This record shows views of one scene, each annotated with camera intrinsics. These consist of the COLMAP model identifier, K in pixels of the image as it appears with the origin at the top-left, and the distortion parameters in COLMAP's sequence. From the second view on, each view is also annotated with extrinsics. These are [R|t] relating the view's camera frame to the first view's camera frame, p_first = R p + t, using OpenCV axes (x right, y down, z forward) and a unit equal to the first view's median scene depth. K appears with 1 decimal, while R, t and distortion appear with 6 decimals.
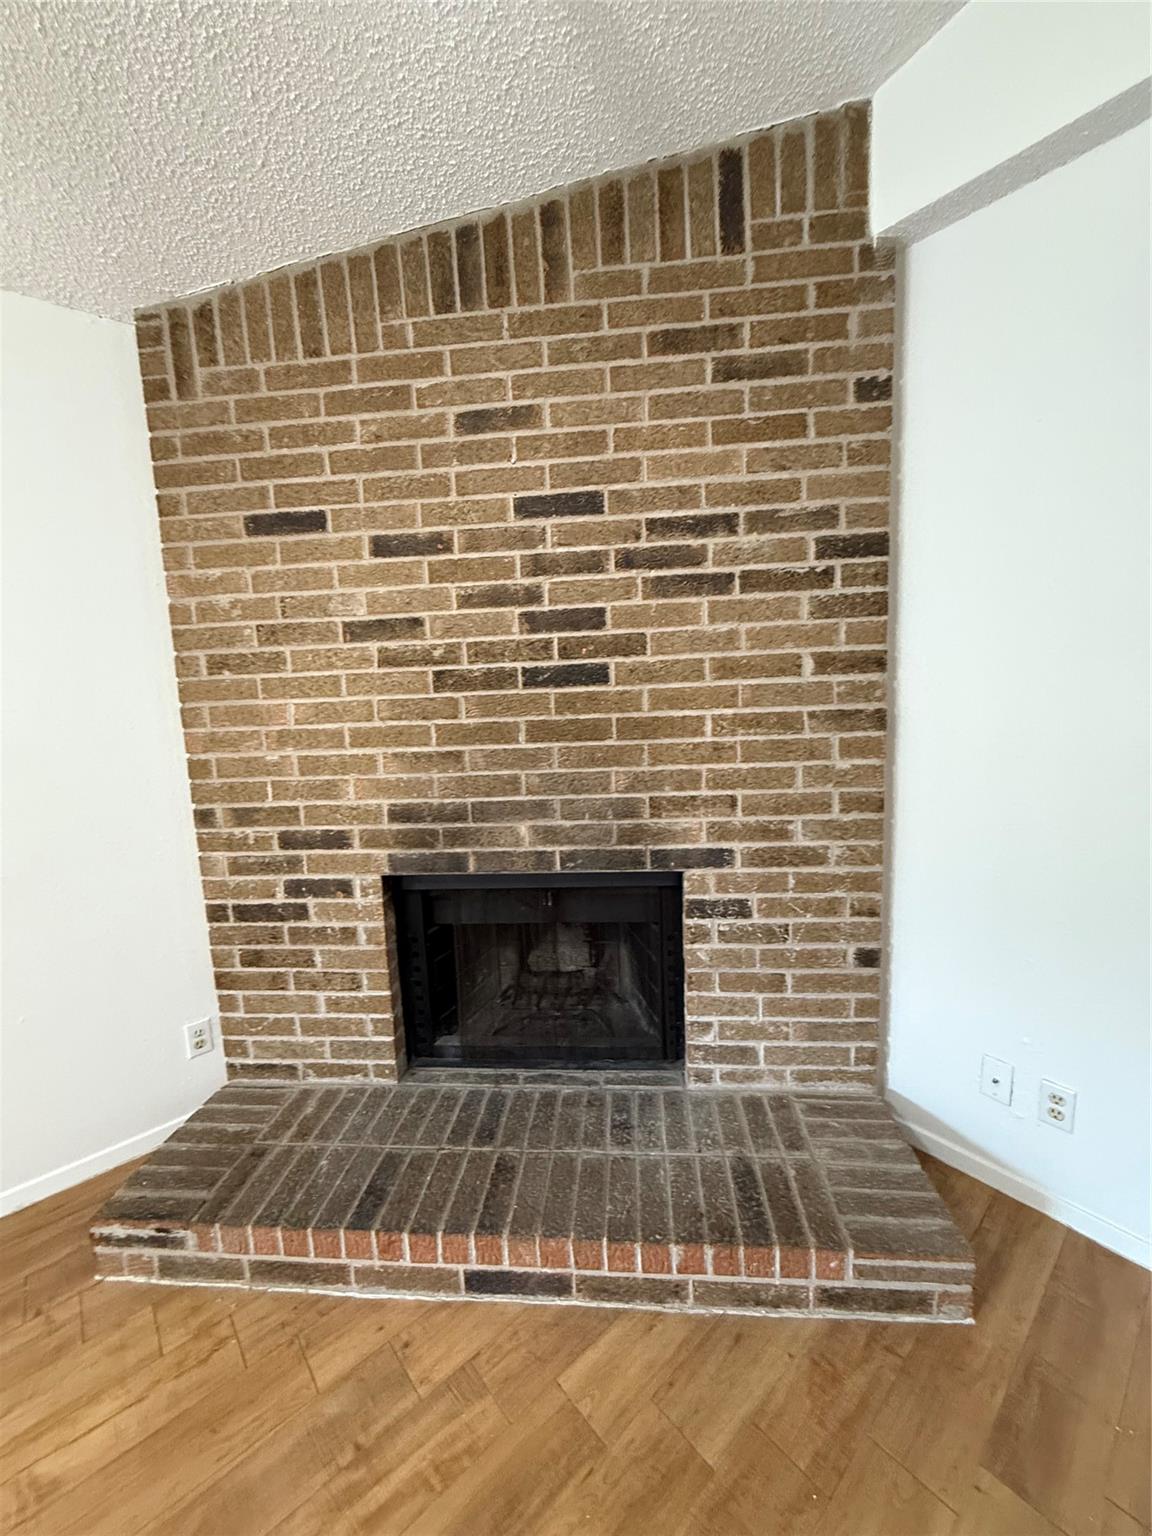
lens RADIAL K [[611.0, 0, 578.3], [0, 611.0, 761.8], [0, 0, 1]] dist [-0.001351, 0.000912]
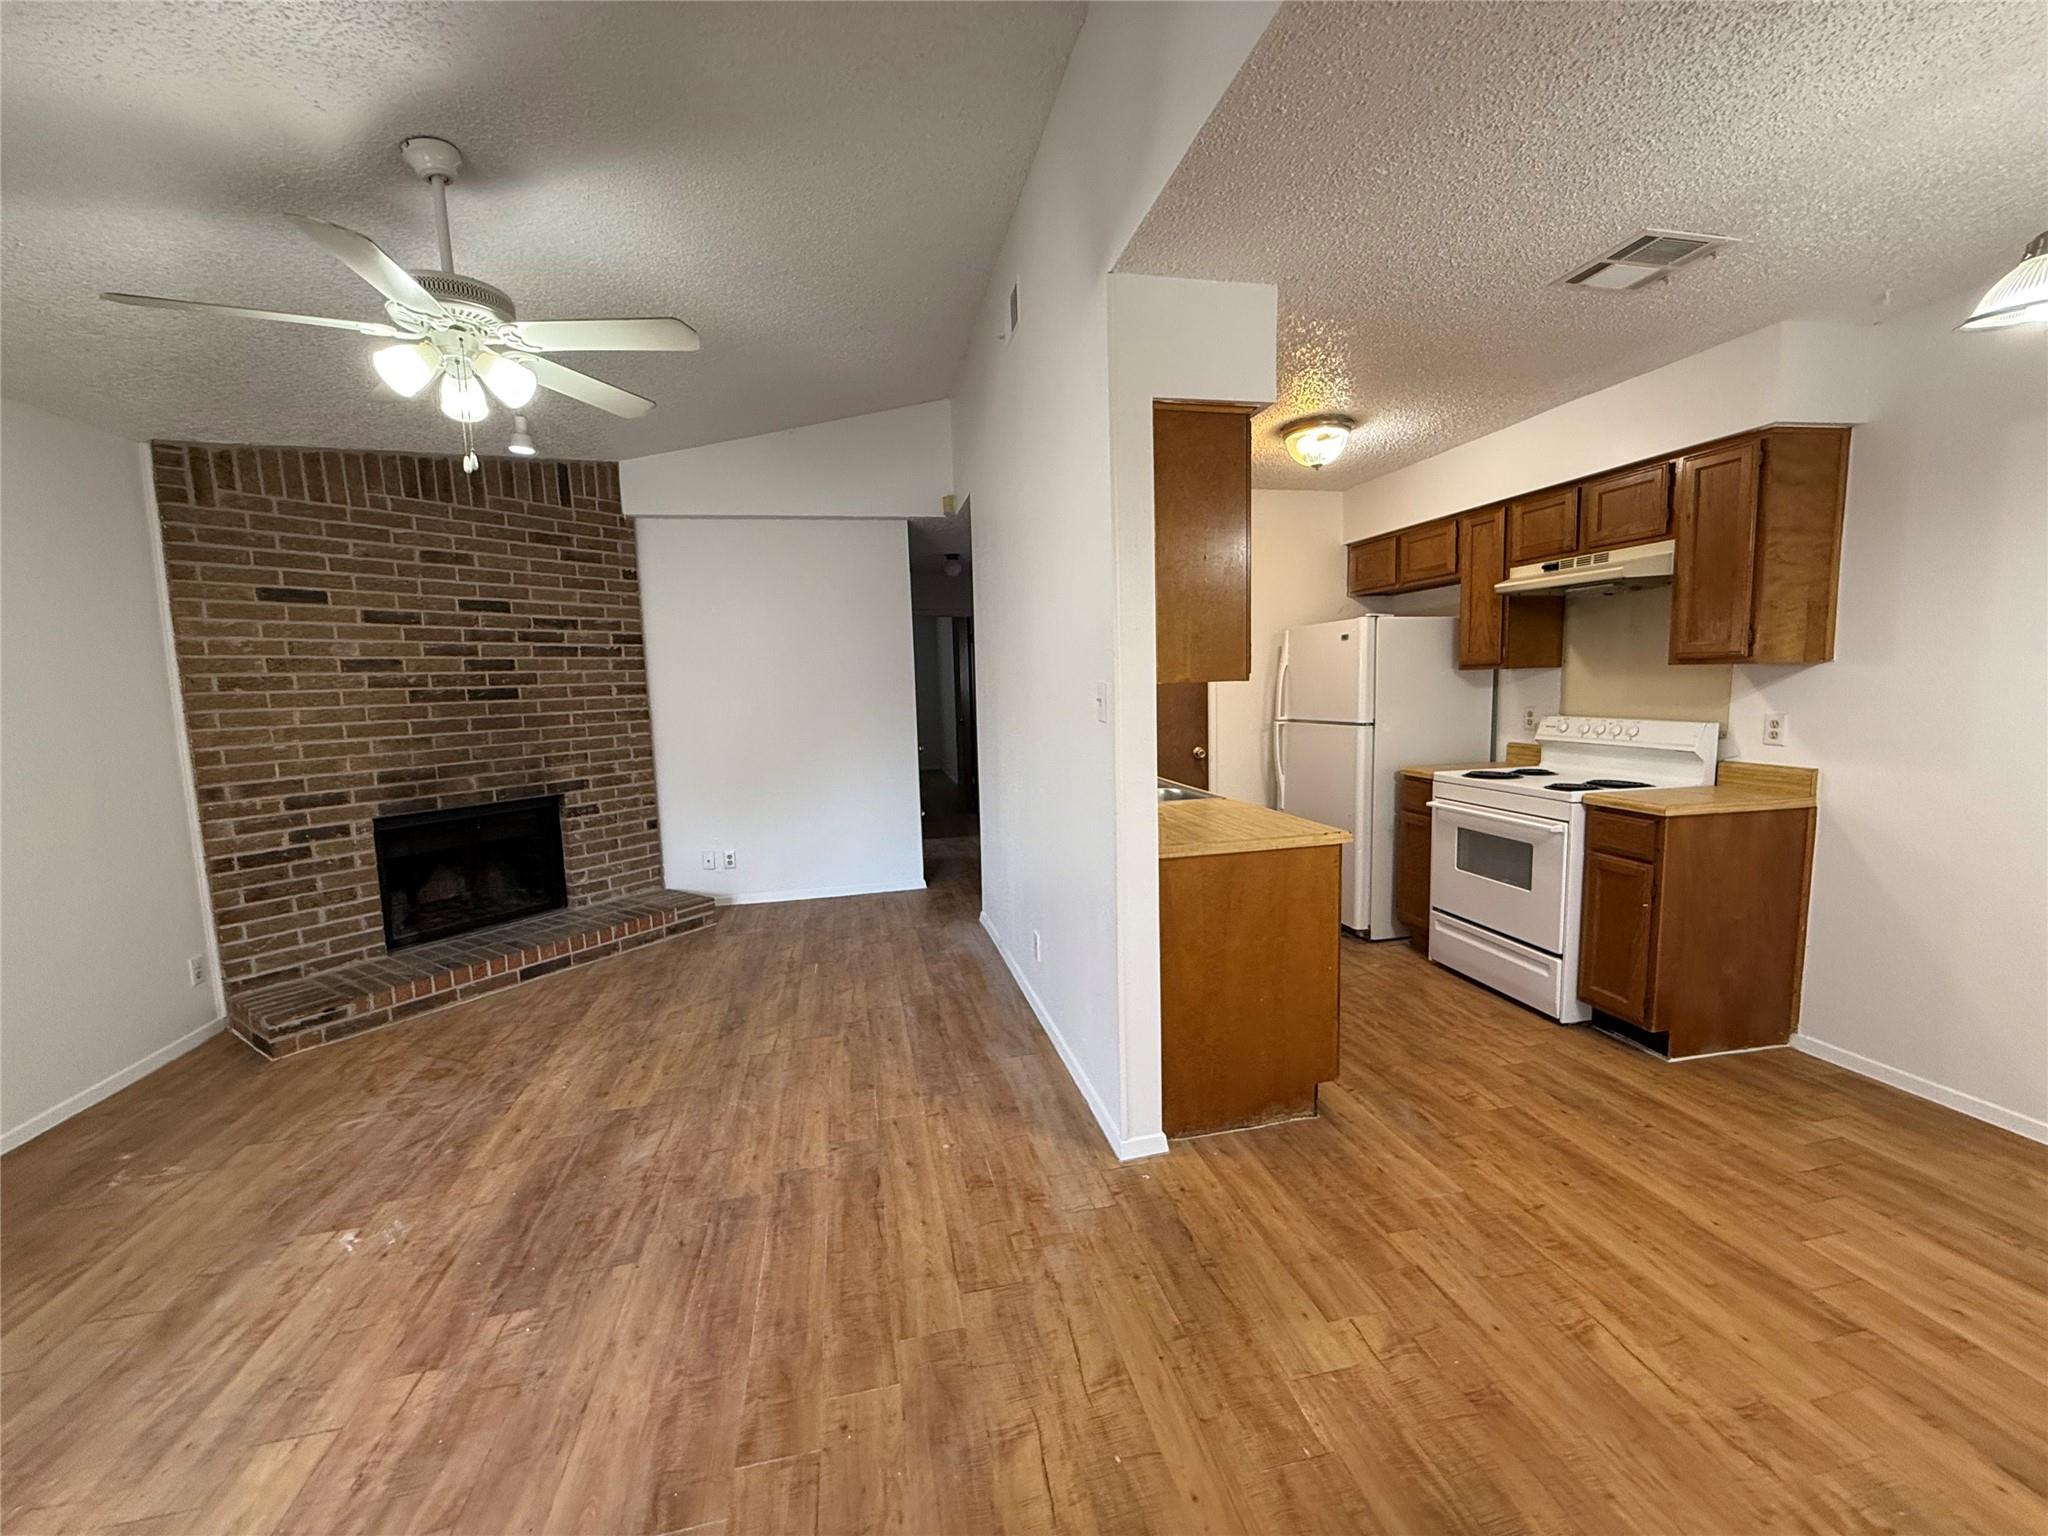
lens RADIAL K [[814.7, 0, 1018.6], [0, 814.7, 767.5], [0, 0, 1]] dist [-0.001351, 0.000912]
pose [[0.480468, -0.067806, 0.874387, -1.459162], [0.123484, 0.992305, 0.009097, 0.260831], [-0.868275, 0.103602, 0.485144, -1.603335]]
